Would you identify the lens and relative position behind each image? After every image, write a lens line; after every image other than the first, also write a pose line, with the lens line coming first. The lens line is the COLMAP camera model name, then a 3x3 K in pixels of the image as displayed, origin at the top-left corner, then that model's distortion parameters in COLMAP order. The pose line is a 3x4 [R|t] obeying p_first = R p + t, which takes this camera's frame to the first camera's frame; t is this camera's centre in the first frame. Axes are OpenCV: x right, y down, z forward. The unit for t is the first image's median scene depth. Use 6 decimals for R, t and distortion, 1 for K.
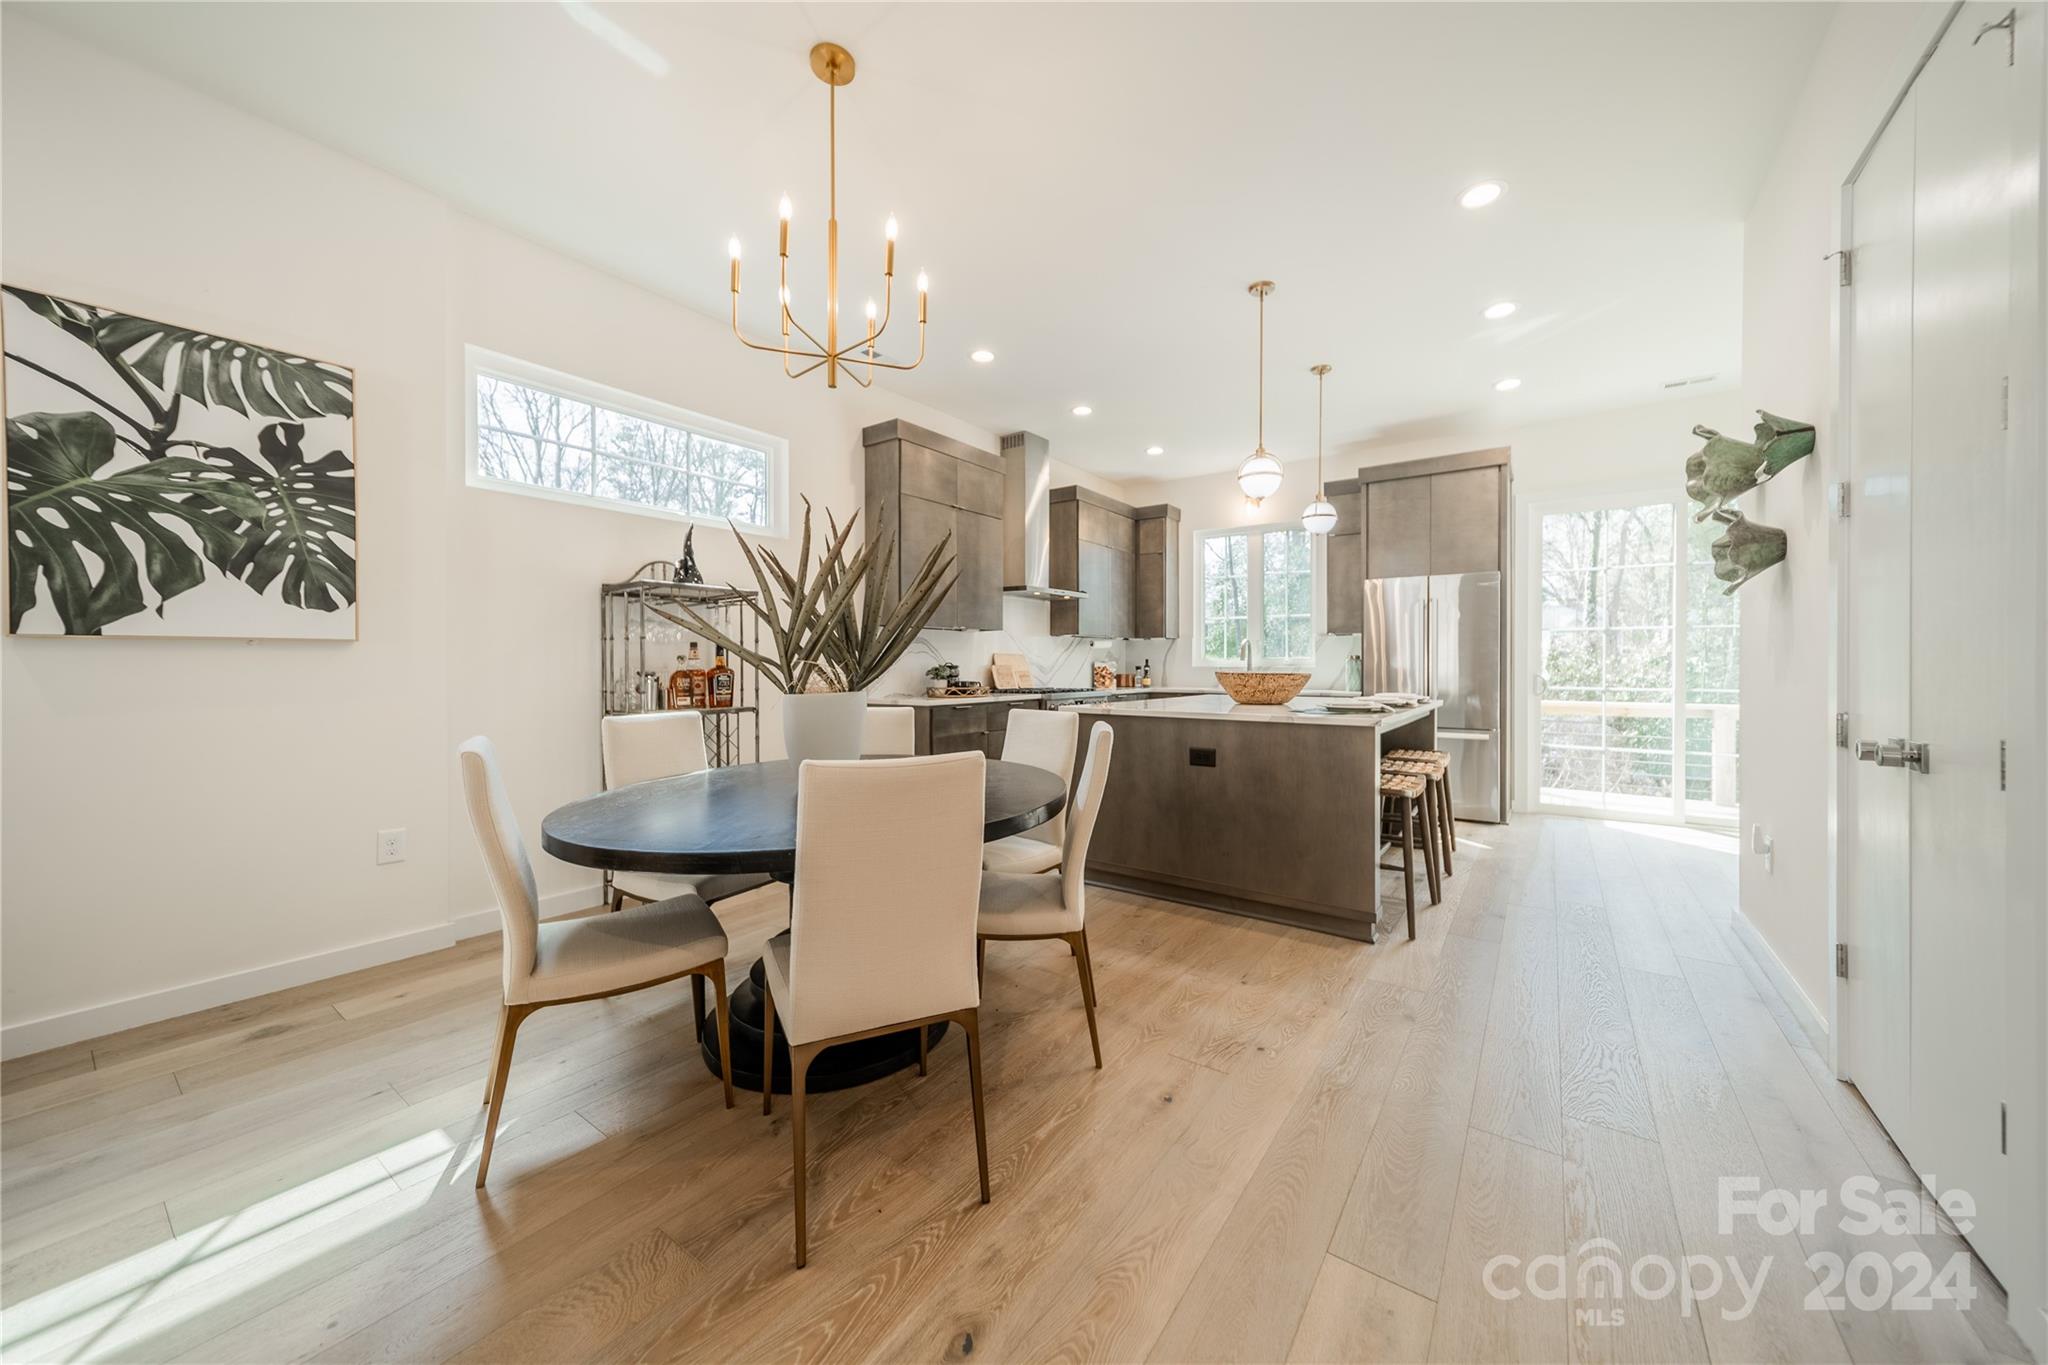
lens RADIAL K [[744.4, 0, 1039.7], [0, 744.4, 669.0], [0, 0, 1]] dist [0.006360, 0.000397]
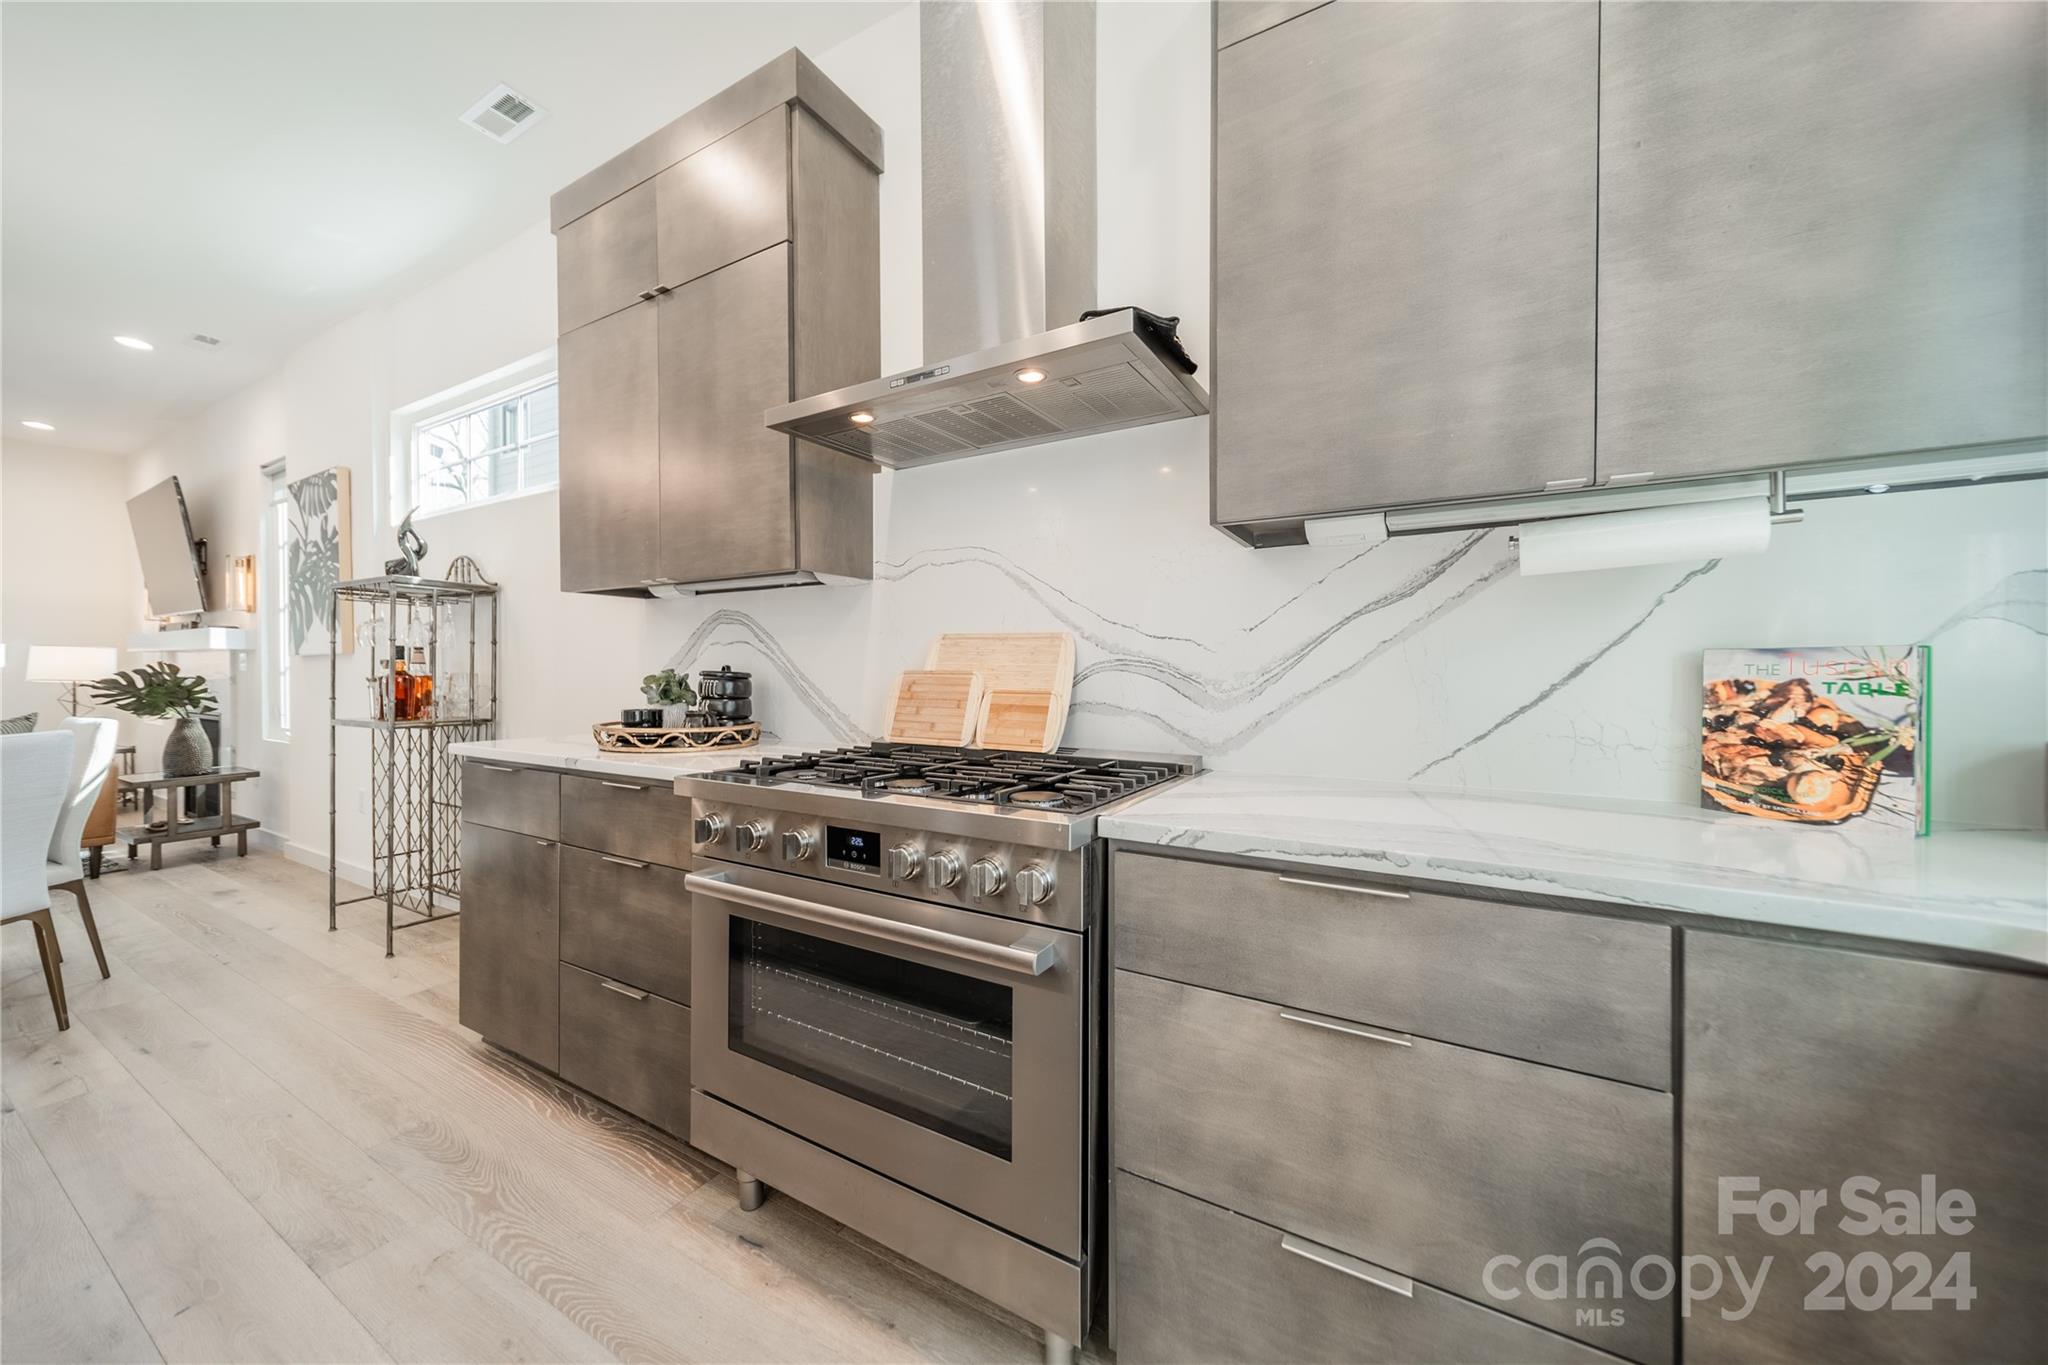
lens RADIAL K [[716.4, 0, 1024.4], [0, 716.4, 675.4], [0, 0, 1]] dist [0.006024, 0.000053]
pose [[0.077598, 0.010285, -0.996932, 0.599026], [-0.004354, 0.999941, 0.009977, -0.014414], [0.996975, 0.003566, 0.077639, 2.270302]]
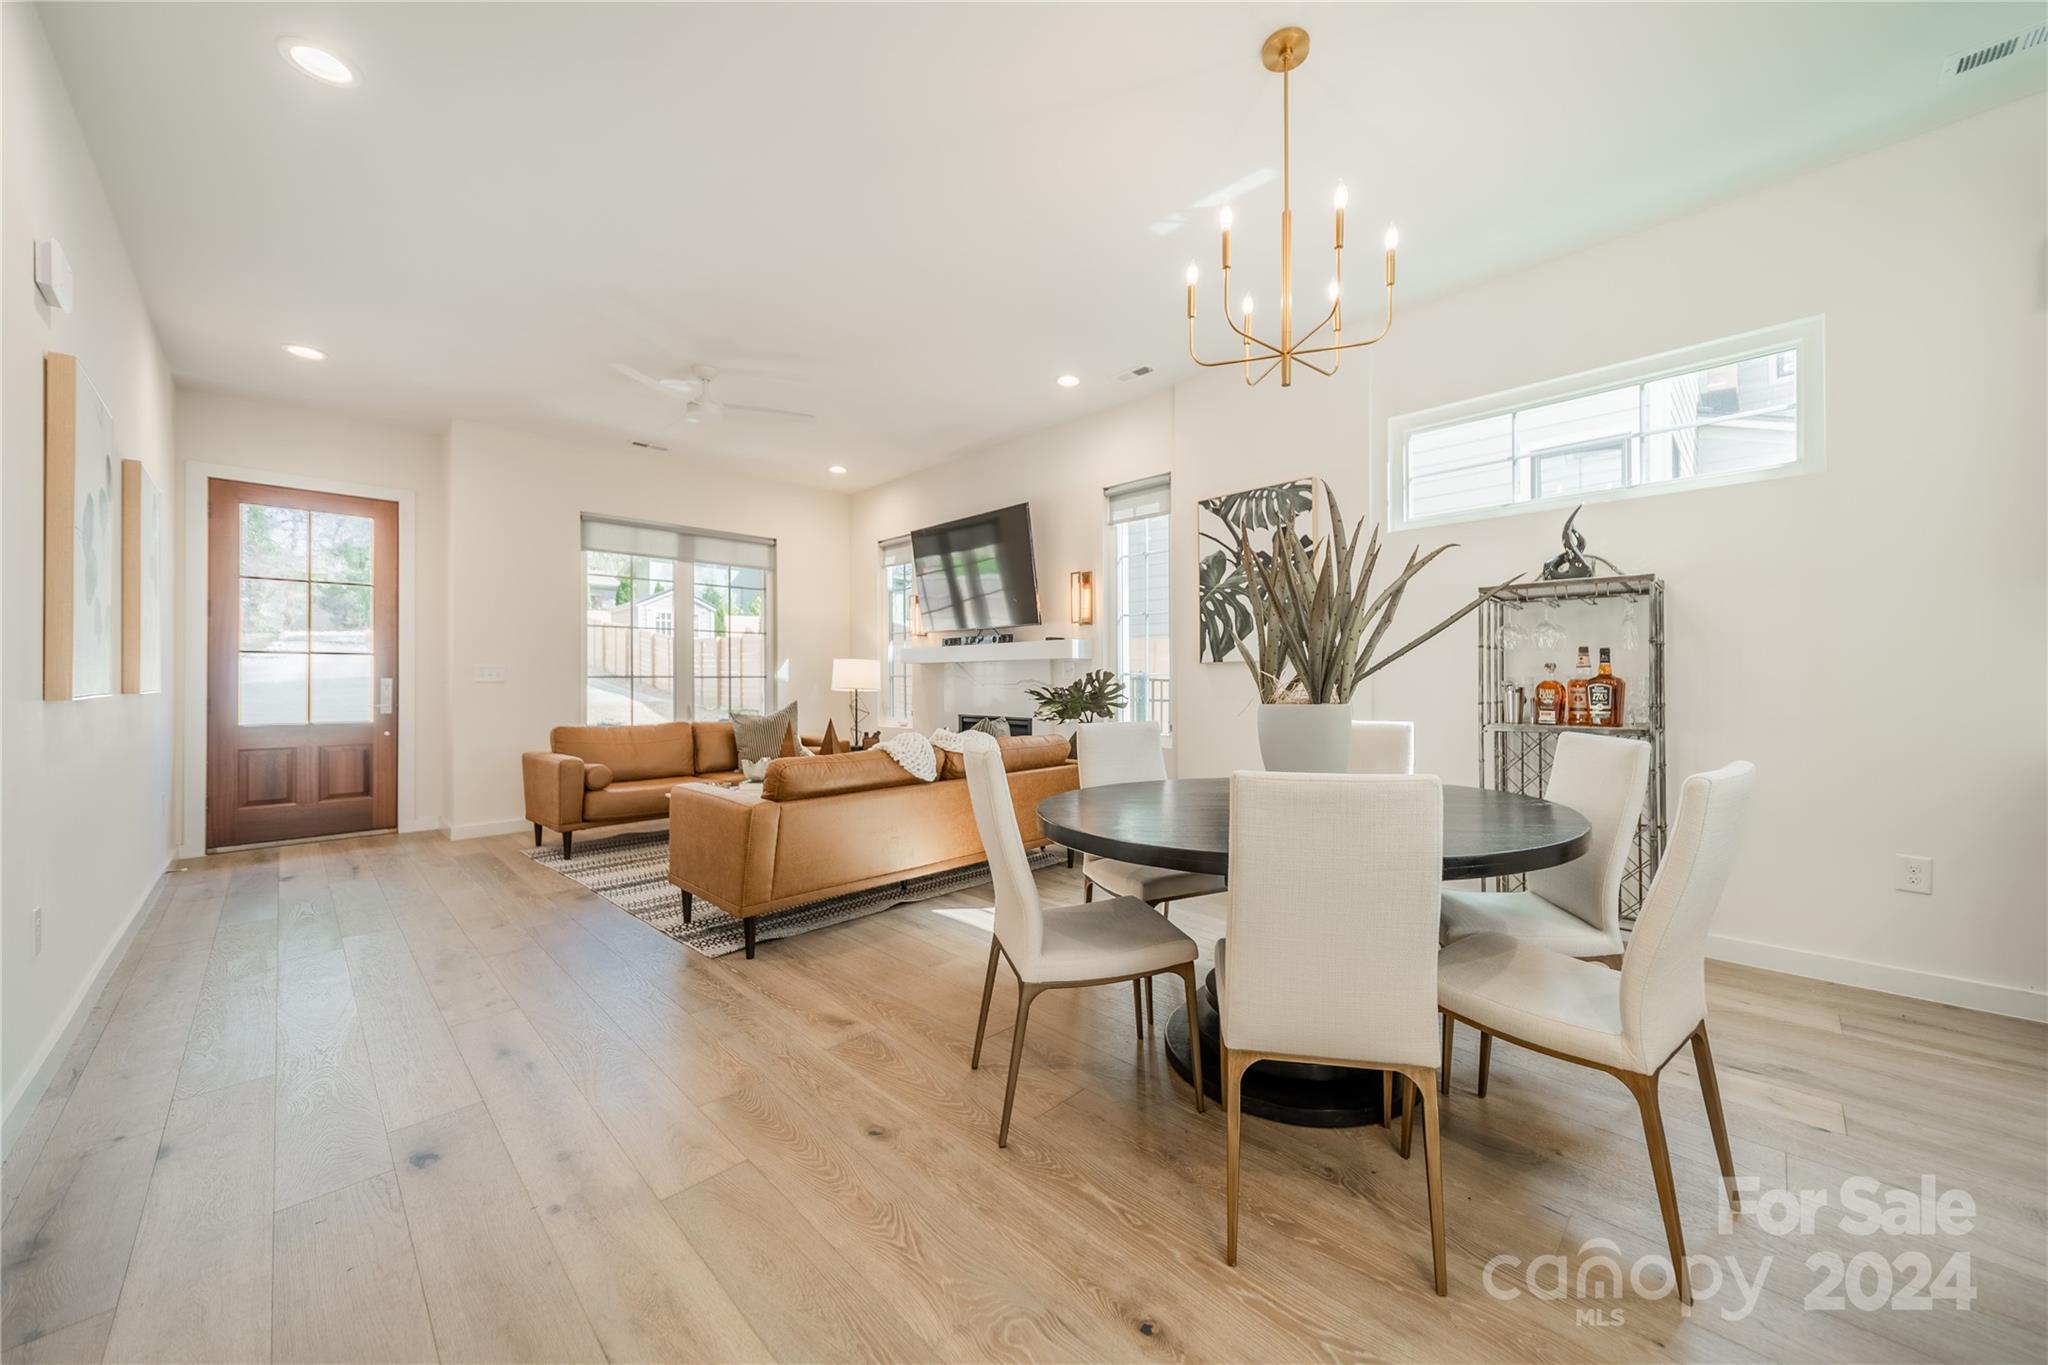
lens RADIAL K [[744.9, 0, 1073.3], [0, 744.9, 674.6], [0, 0, 1]] dist [0.008832, -0.000017]
pose [[-0.158400, -0.005629, -0.987359, 0.631420], [0.000280, 0.999983, -0.005745, -0.000108], [0.987375, -0.001187, -0.158396, 0.781475]]
